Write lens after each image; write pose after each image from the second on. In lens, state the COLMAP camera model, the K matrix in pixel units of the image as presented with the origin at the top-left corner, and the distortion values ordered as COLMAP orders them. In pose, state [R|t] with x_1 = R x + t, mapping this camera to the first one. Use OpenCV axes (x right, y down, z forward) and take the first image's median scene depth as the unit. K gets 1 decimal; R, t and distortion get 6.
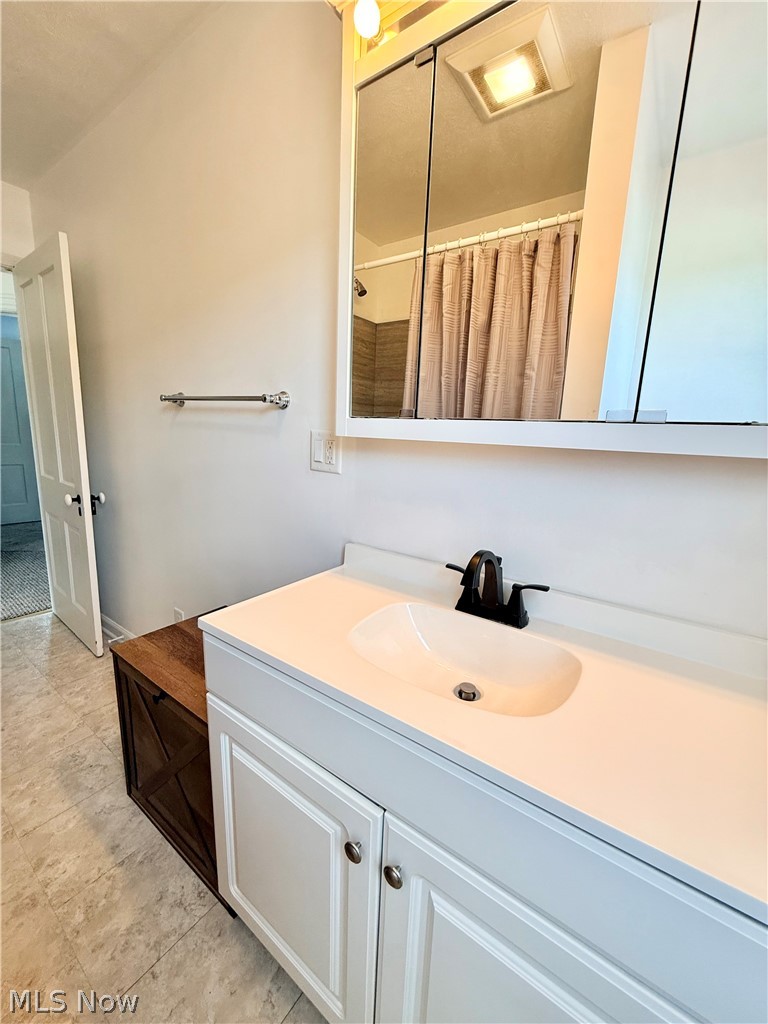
lens RADIAL K [[409.4, 0, 387.0], [0, 409.4, 508.3], [0, 0, 1]] dist [0.000071, -0.000216]
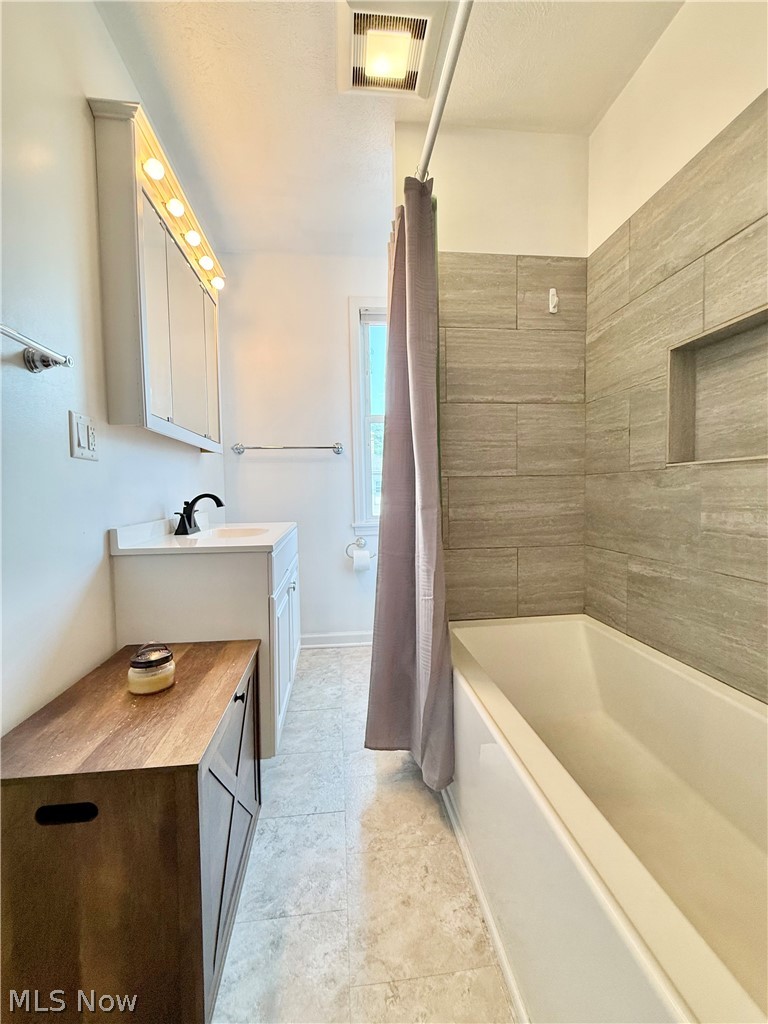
lens RADIAL K [[409.4, 0, 381.3], [0, 409.4, 510.1], [0, 0, 1]] dist [0.000071, -0.000216]
pose [[-0.670680, -0.061568, 0.739187, -1.462882], [0.127509, 0.972145, 0.196663, -0.084614], [-0.730705, 0.226150, -0.644148, 1.302529]]
